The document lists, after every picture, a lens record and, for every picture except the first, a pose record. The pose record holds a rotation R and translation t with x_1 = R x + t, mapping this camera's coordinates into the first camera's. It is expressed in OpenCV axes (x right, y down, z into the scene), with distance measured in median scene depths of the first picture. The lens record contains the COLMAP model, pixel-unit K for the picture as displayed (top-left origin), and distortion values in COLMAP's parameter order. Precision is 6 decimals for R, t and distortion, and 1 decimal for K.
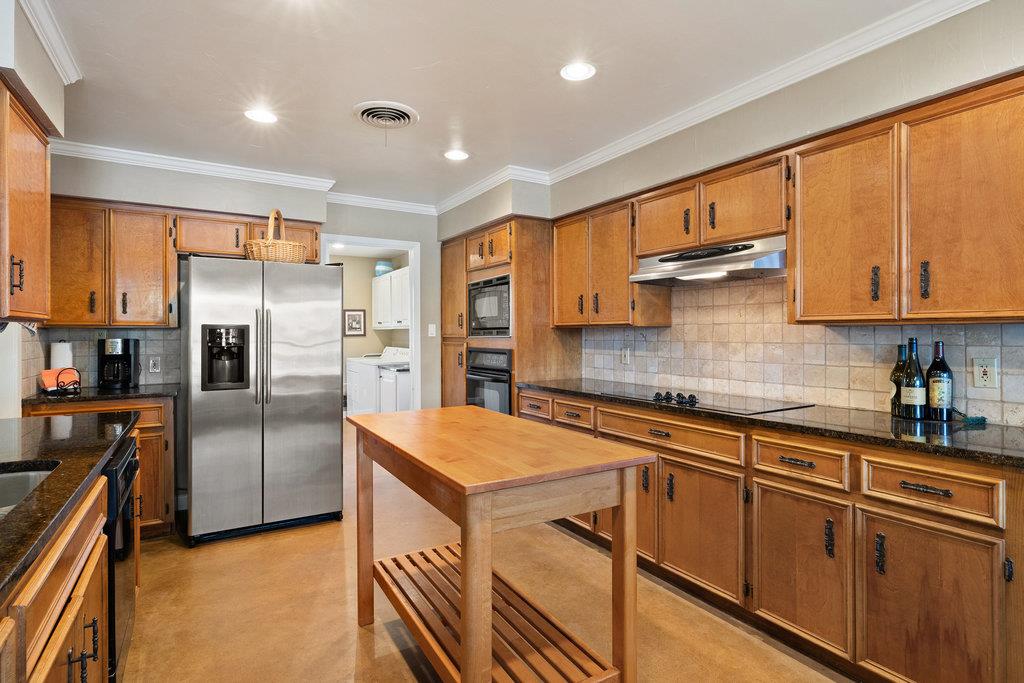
lens RADIAL K [[518.0, 0, 506.2], [0, 518.0, 336.8], [0, 0, 1]] dist [-0.004999, 0.000791]
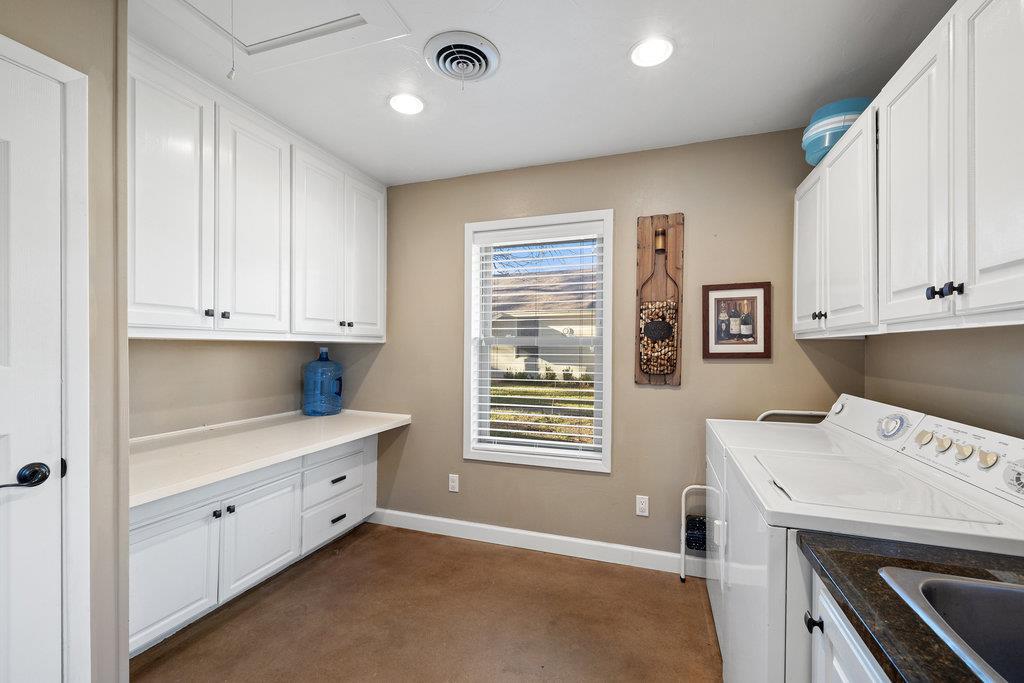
lens RADIAL K [[436.7, 0, 503.3], [0, 436.7, 349.5], [0, 0, 1]] dist [-0.002371, 0.001140]
pose [[0.649681, 0.010356, -0.760137, -0.366886], [-0.014713, 0.999891, 0.001048, -0.010795], [0.760065, 0.010503, 0.649762, 1.498973]]
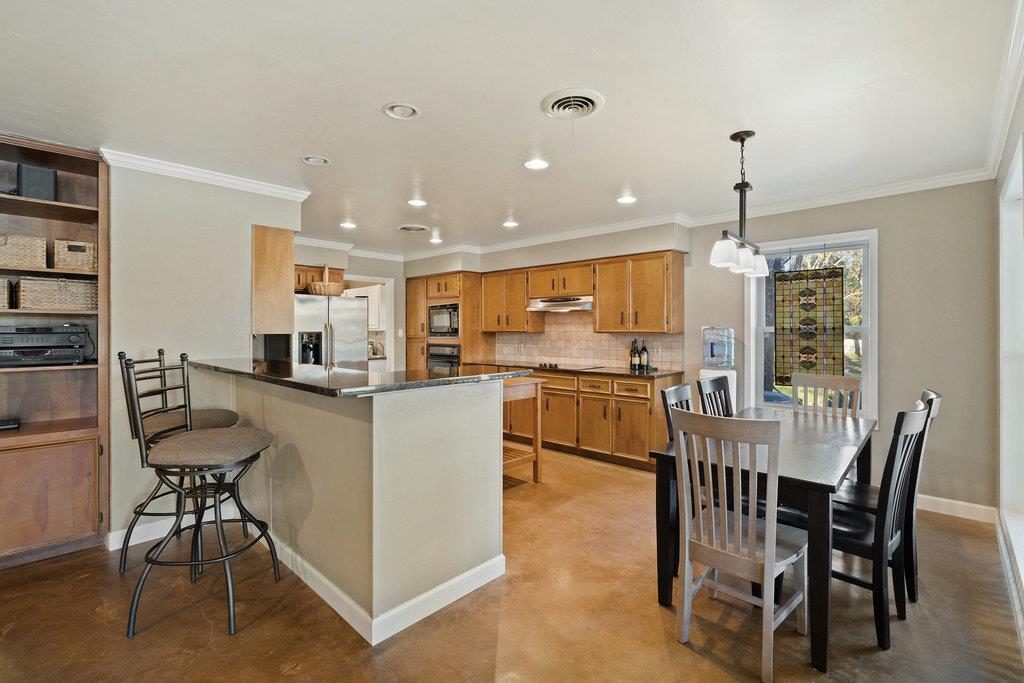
lens RADIAL K [[477.6, 0, 506.0], [0, 477.6, 337.5], [0, 0, 1]] dist [0.001151, -0.000030]
pose [[0.965105, -0.003582, 0.261840, -0.338211], [0.001234, 0.999958, 0.009134, -0.018363], [-0.261862, -0.008492, 0.965068, -0.813693]]
